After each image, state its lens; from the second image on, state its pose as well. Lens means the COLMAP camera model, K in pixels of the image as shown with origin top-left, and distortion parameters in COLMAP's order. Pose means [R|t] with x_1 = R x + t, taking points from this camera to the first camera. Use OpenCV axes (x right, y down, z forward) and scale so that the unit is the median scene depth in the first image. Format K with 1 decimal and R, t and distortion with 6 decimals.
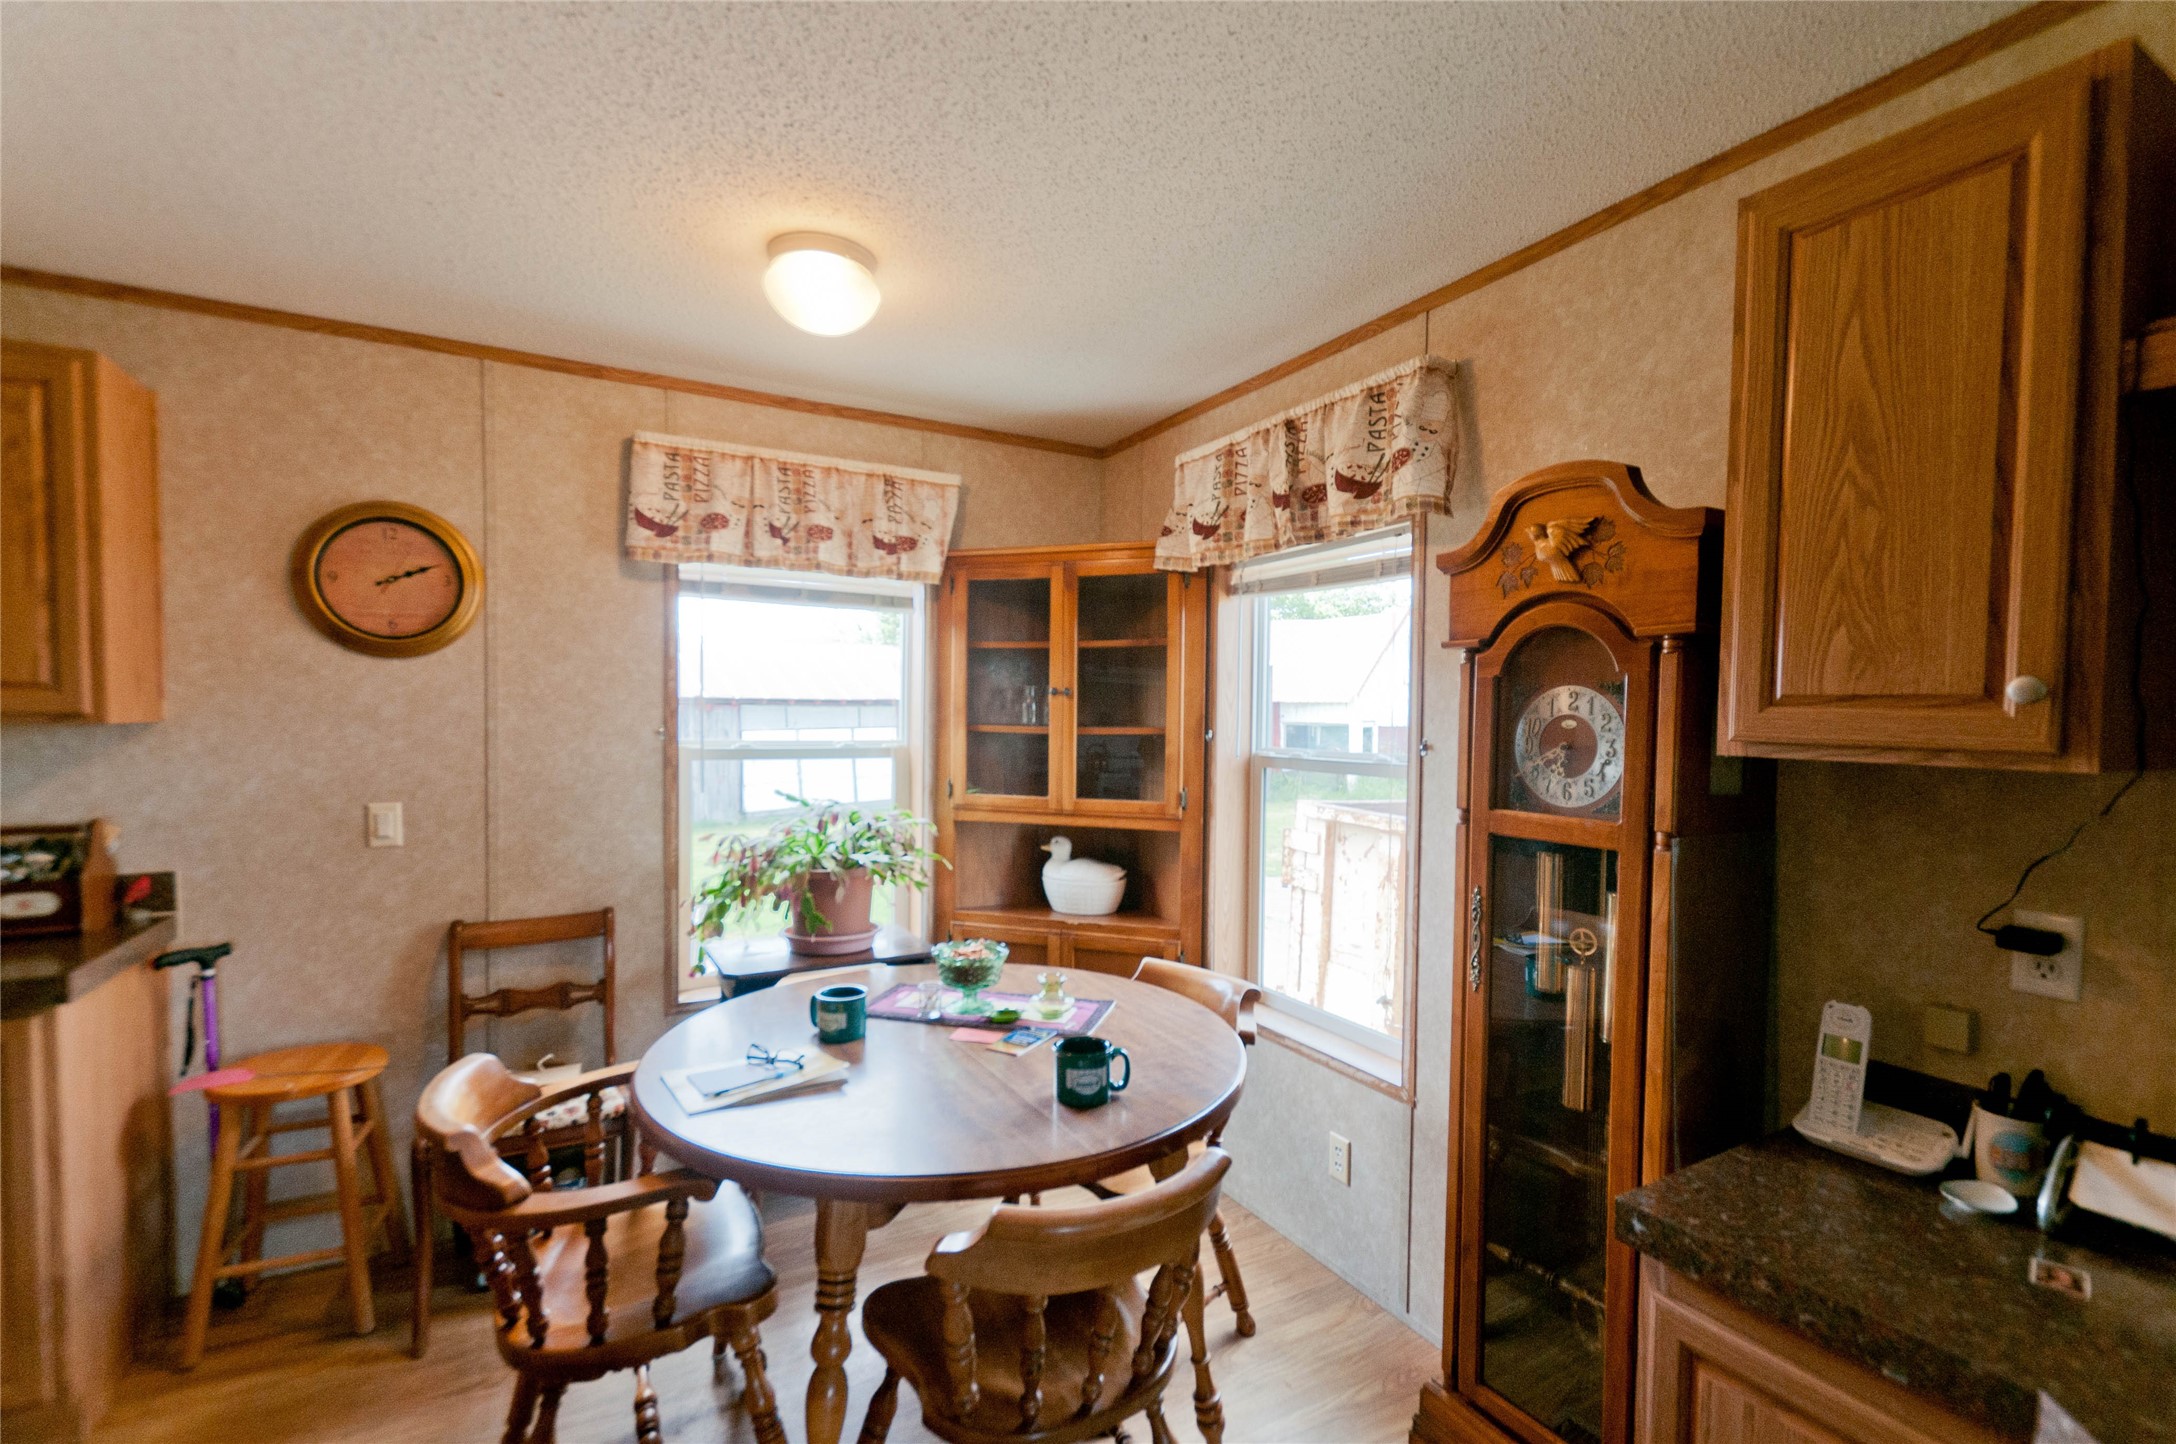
lens RADIAL K [[955.4, 0, 1091.4], [0, 955.4, 742.9], [0, 0, 1]] dist [0.002403, 0.000634]
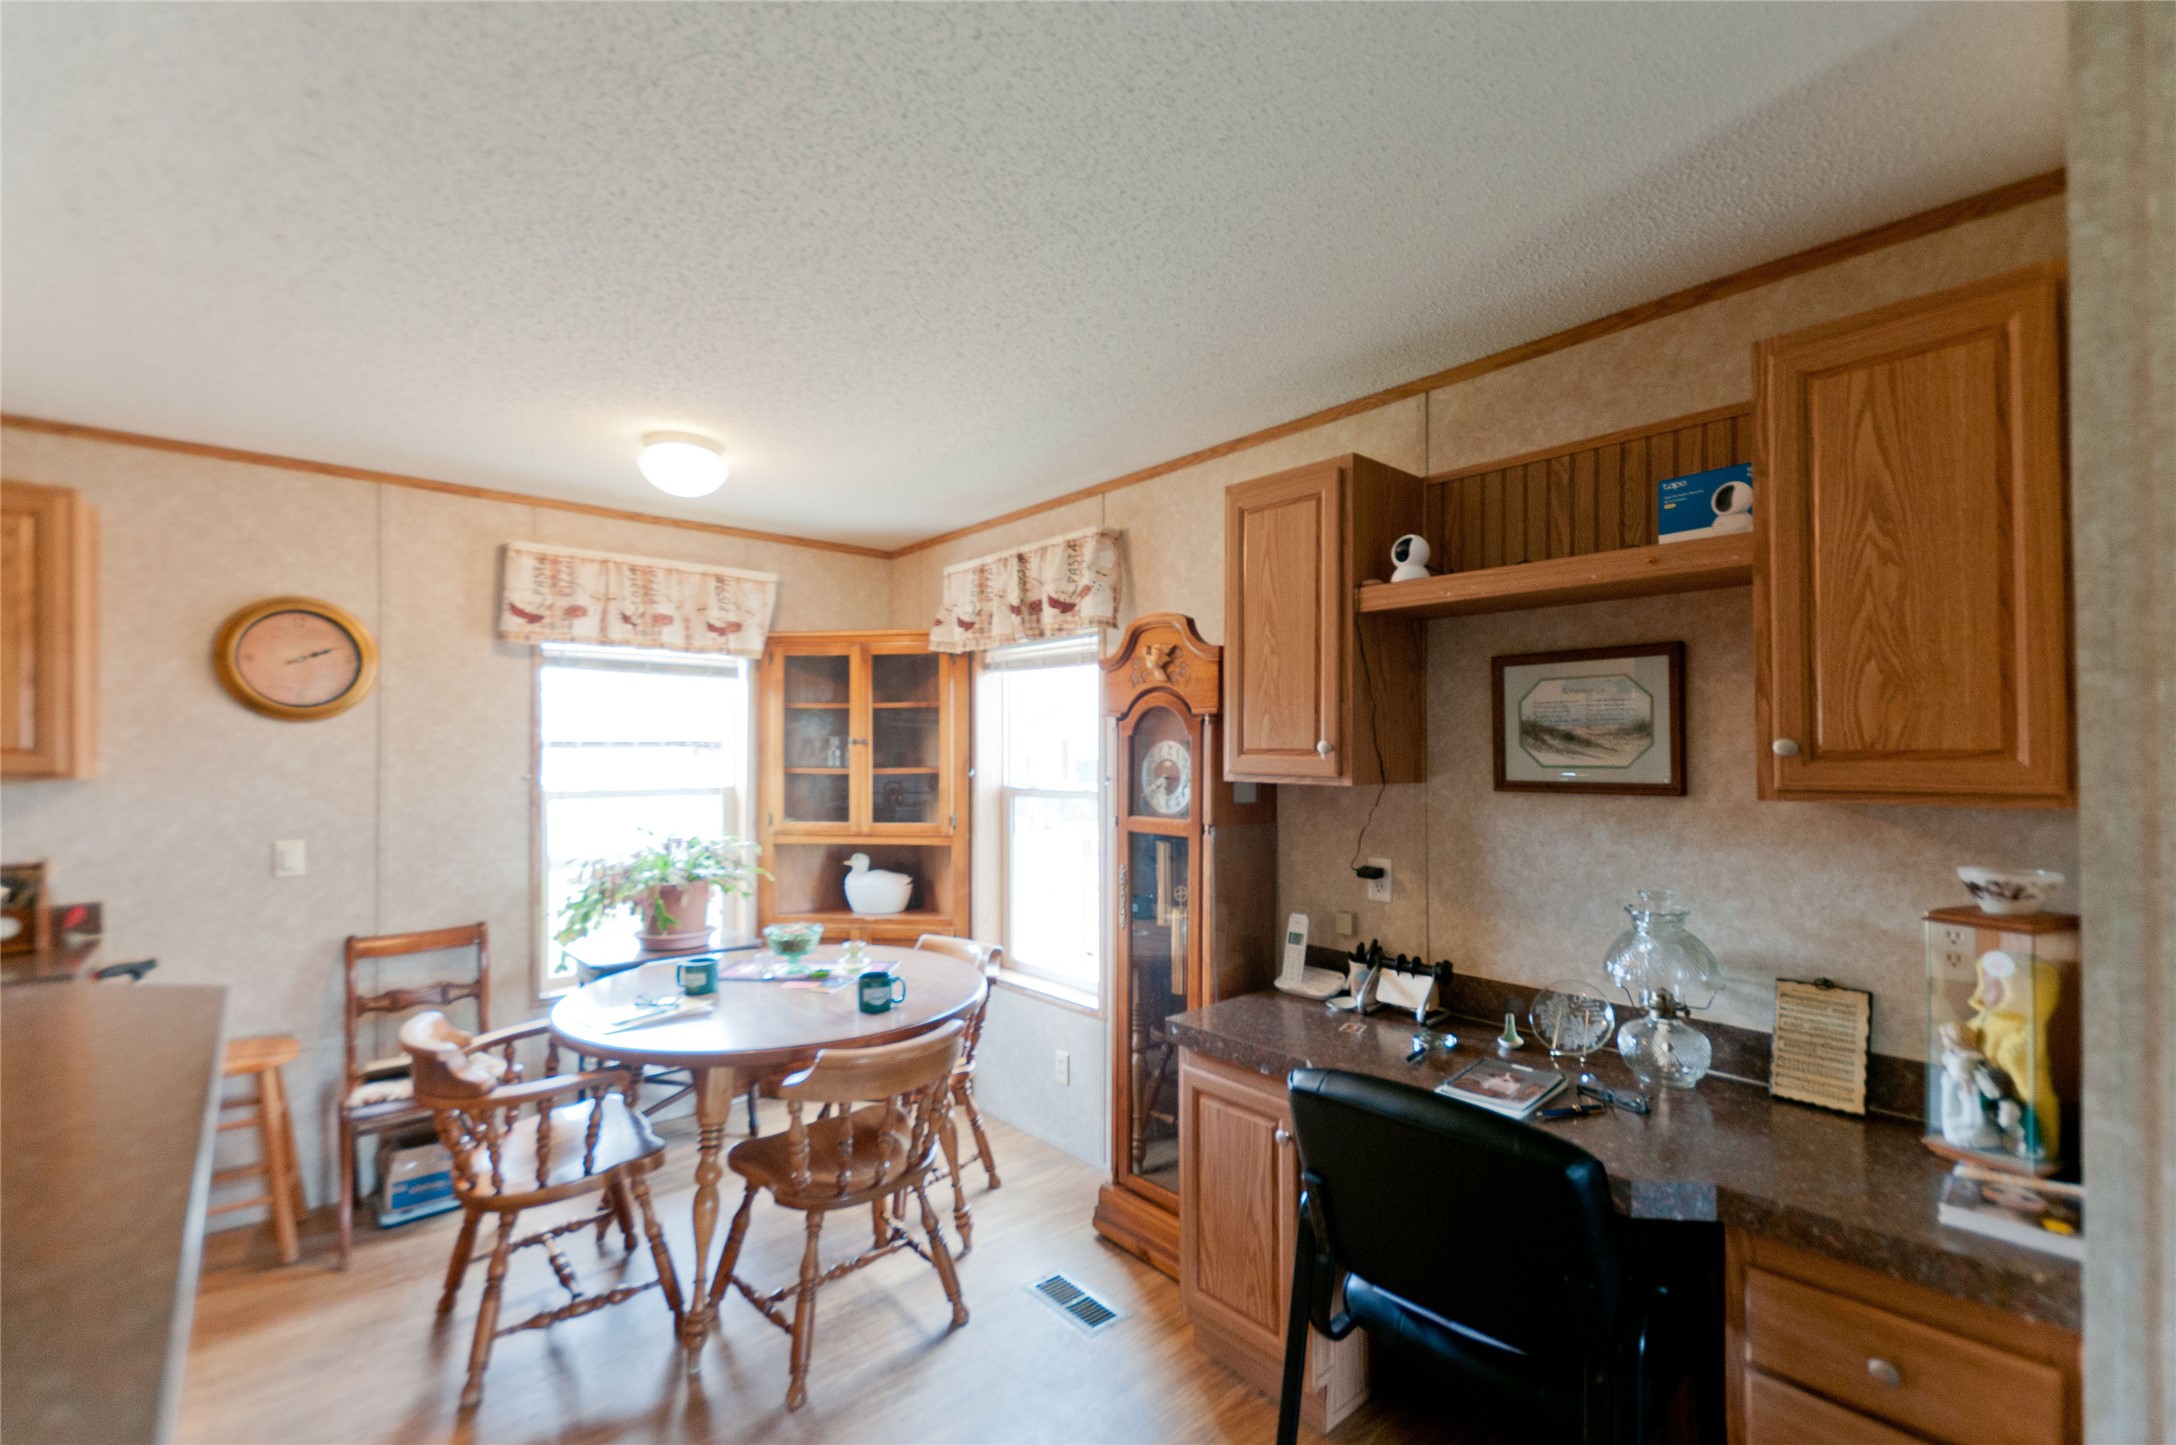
lens RADIAL K [[940.1, 0, 1096.3], [0, 940.1, 739.7], [0, 0, 1]] dist [0.001304, 0.000304]
pose [[0.977364, -0.010285, 0.211316, 0.017784], [0.018875, 0.999074, -0.038673, -0.000448], [-0.210723, 0.041786, 0.976652, -0.427607]]
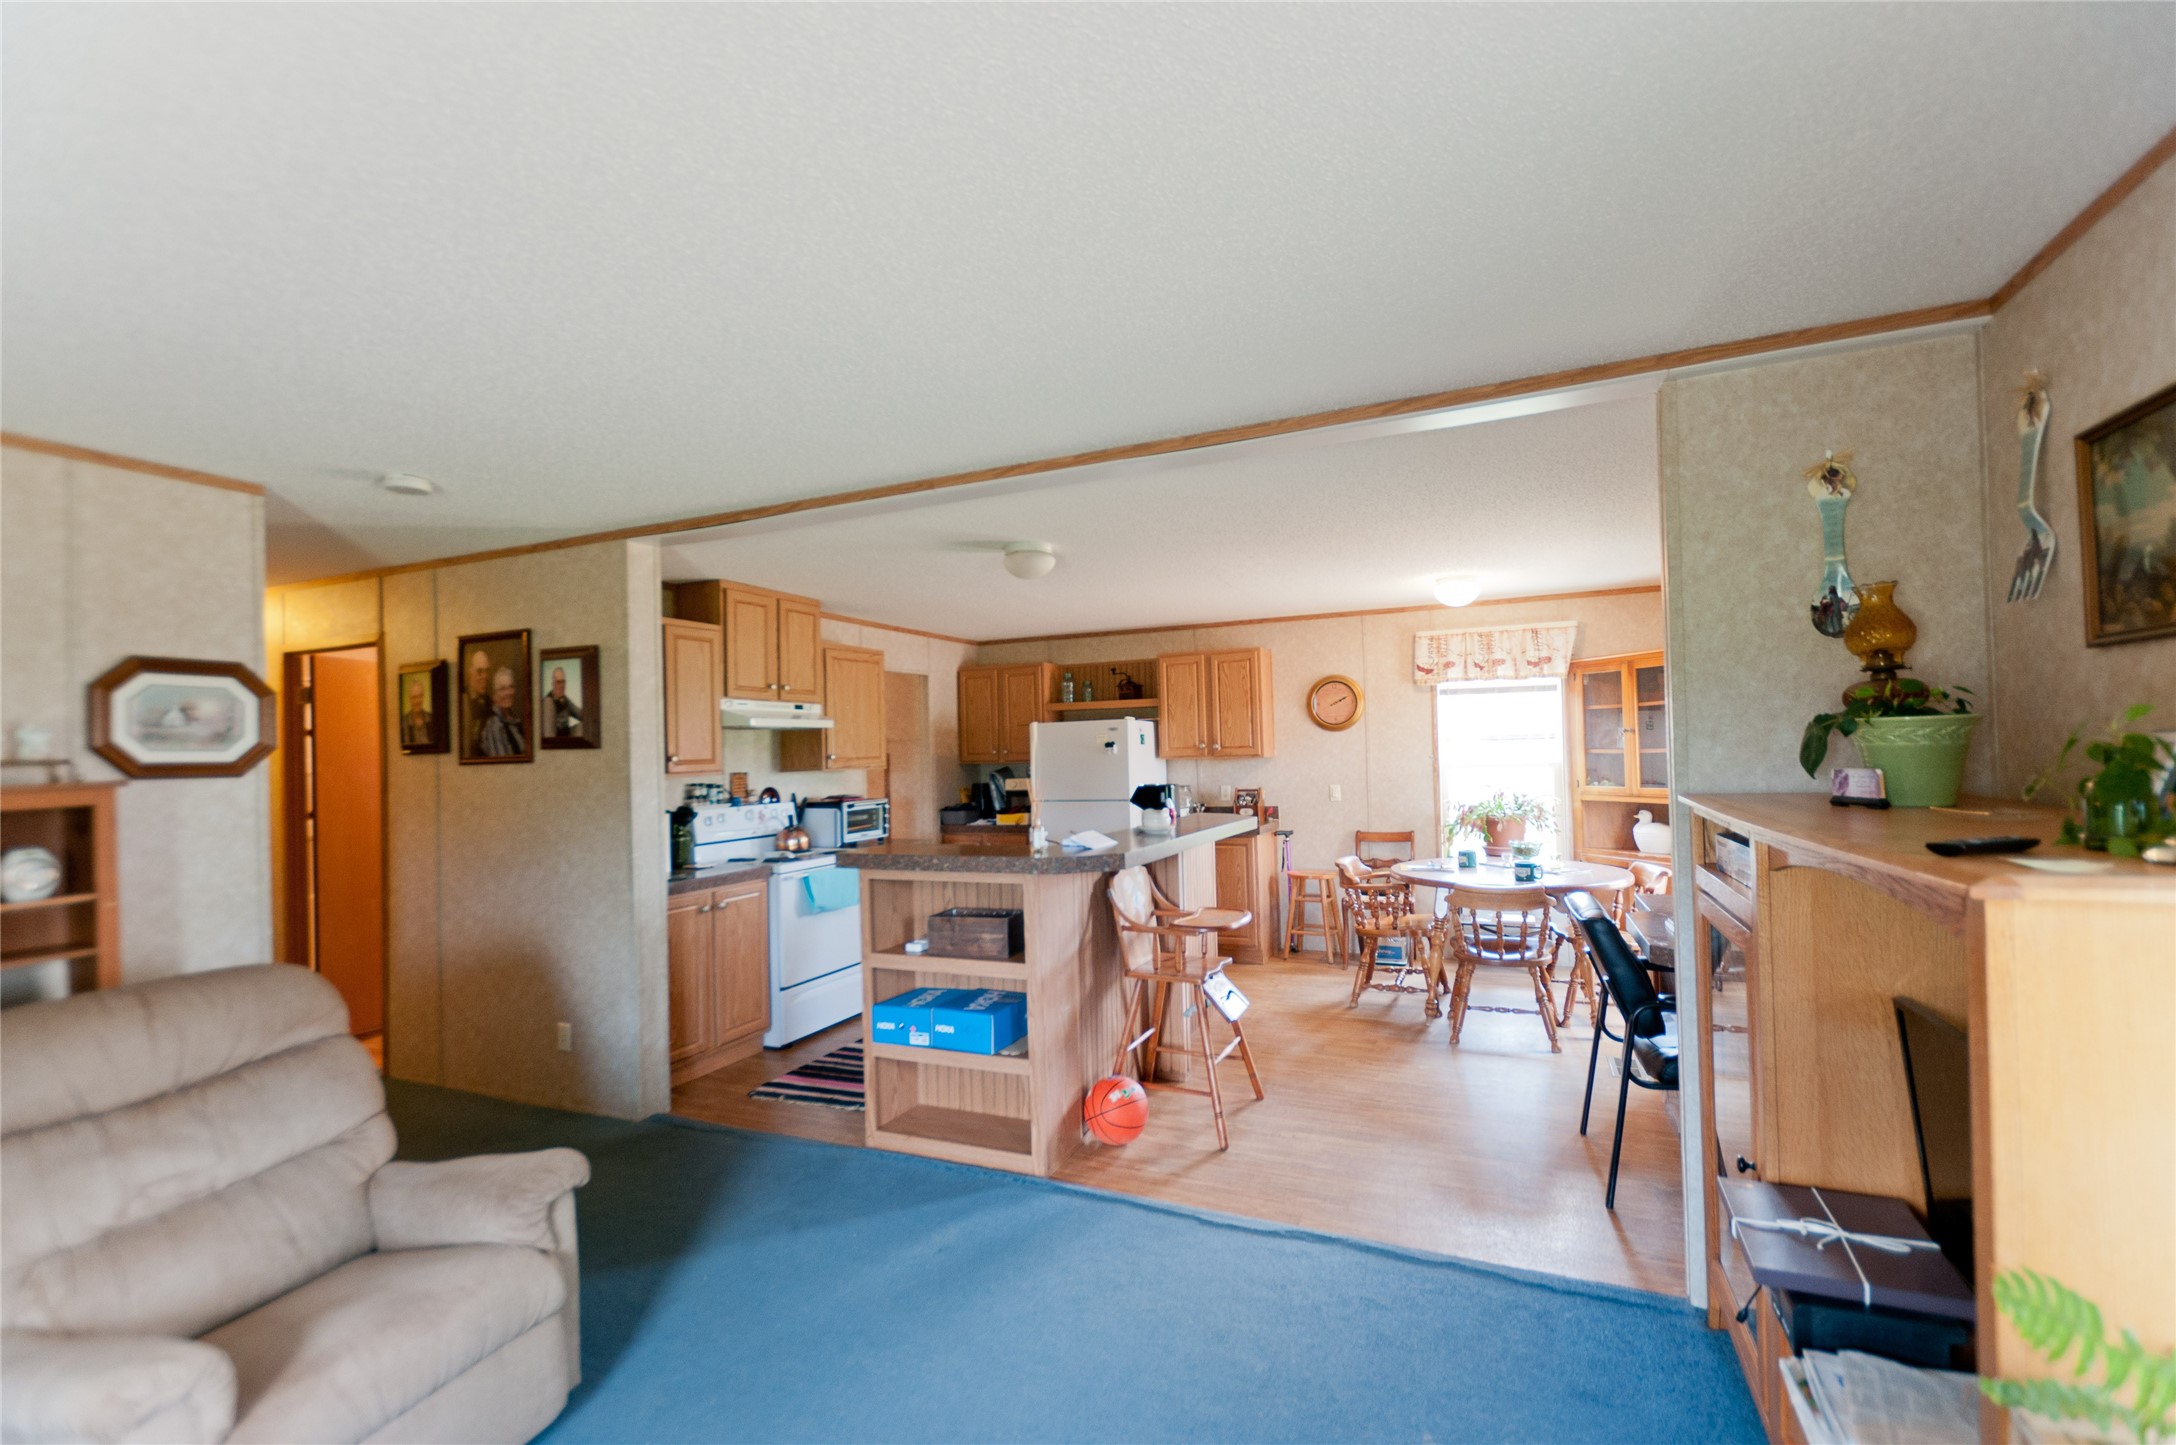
lens RADIAL K [[955.4, 0, 1091.4], [0, 955.4, 743.4], [0, 0, 1]] dist [0.002403, 0.000634]
pose [[0.593925, -0.035835, -0.803722, 1.122301], [0.008613, 0.999233, -0.038187, 0.046155], [0.804474, 0.015758, 0.593779, -1.266355]]
